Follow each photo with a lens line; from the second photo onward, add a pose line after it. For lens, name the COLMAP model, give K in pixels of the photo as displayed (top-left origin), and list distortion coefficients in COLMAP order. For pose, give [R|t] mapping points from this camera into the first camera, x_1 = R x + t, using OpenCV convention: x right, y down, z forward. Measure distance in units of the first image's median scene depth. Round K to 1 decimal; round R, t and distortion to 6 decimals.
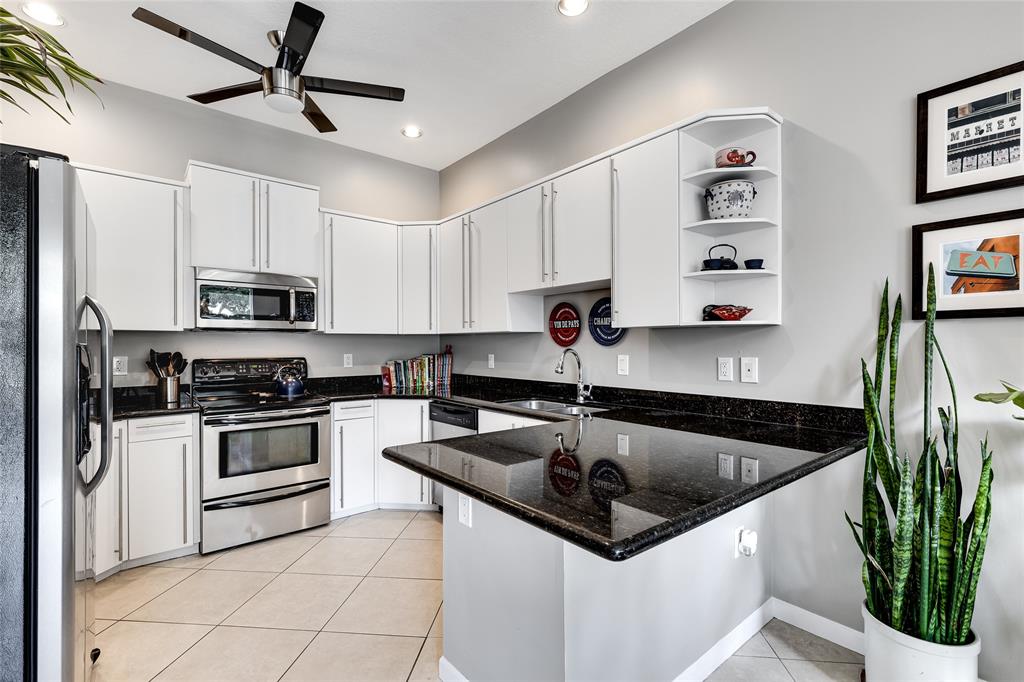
lens RADIAL K [[460.7, 0, 515.2], [0, 460.7, 345.7], [0, 0, 1]] dist [0.007902, -0.000279]
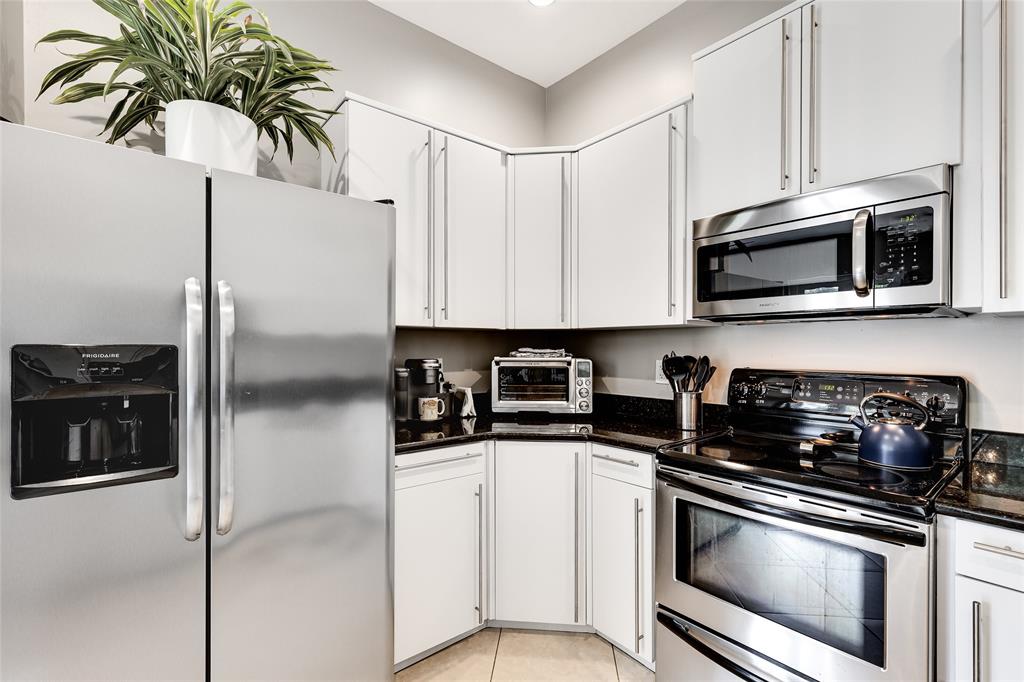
lens RADIAL K [[460.7, 0, 515.2], [0, 460.7, 345.7], [0, 0, 1]] dist [0.007902, -0.000279]
pose [[0.001416, 0.000017, -0.999999, -0.056296], [-0.002254, 0.999997, 0.000014, -0.000921], [0.999996, 0.002254, 0.001416, 0.657902]]
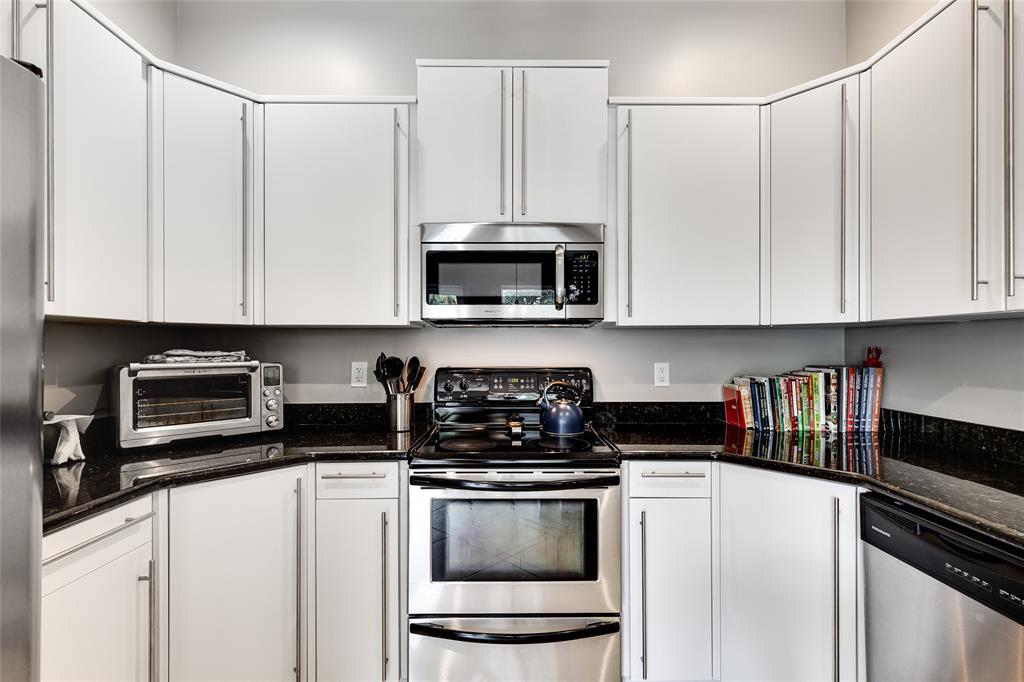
lens RADIAL K [[460.7, 0, 515.2], [0, 460.7, 345.7], [0, 0, 1]] dist [0.007902, -0.000279]
pose [[0.776214, -0.000706, -0.630469, -0.165495], [-0.002072, 0.999991, -0.003671, -0.000829], [0.630466, 0.004156, 0.776206, 0.511523]]
